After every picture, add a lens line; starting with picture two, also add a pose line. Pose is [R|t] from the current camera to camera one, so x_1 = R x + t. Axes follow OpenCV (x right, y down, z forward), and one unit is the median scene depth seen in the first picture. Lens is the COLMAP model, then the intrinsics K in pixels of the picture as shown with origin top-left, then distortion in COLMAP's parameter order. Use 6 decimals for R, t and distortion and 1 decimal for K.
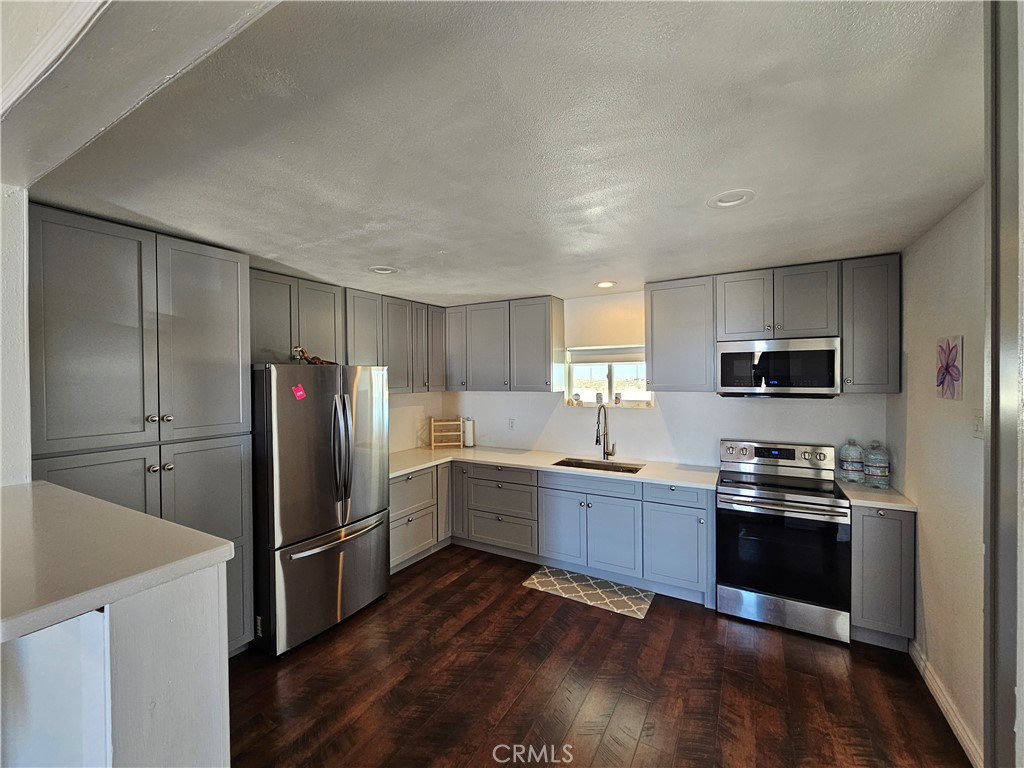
lens RADIAL K [[418.9, 0, 514.6], [0, 418.9, 382.7], [0, 0, 1]] dist [0.002189, -0.000182]
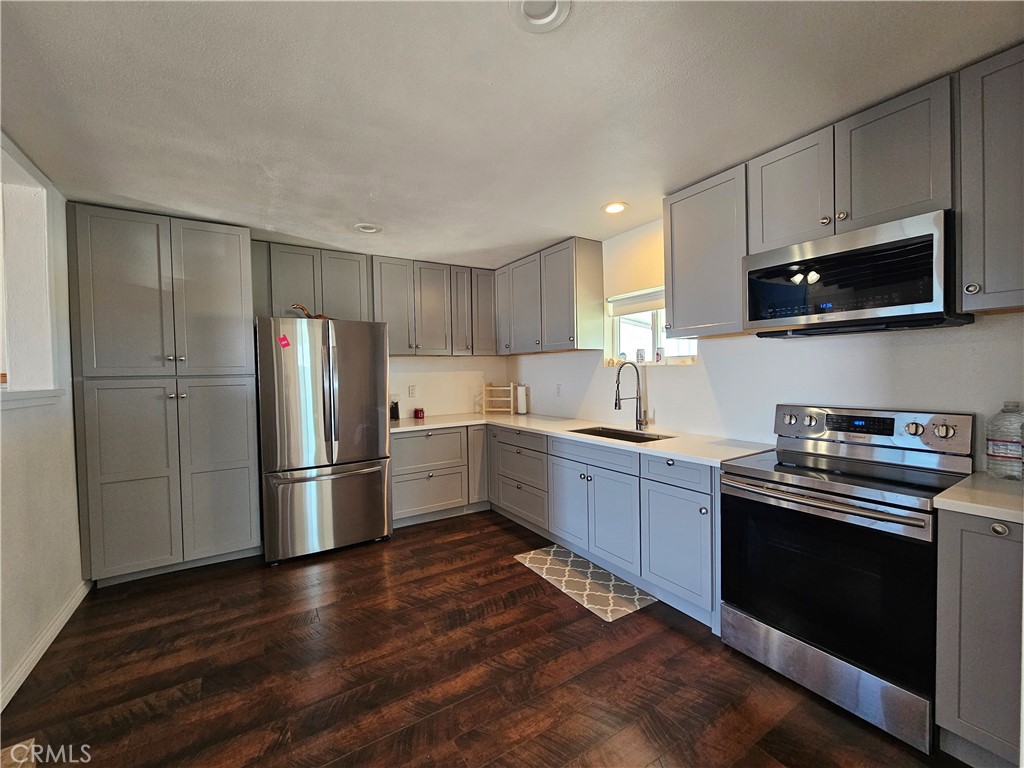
lens RADIAL K [[418.9, 0, 513.2], [0, 418.9, 382.0], [0, 0, 1]] dist [0.002189, -0.000182]
pose [[0.885906, 0.003078, -0.463855, 0.443144], [0.004798, 0.999864, 0.015798, 0.090362], [0.463840, -0.016221, 0.885770, 0.203441]]
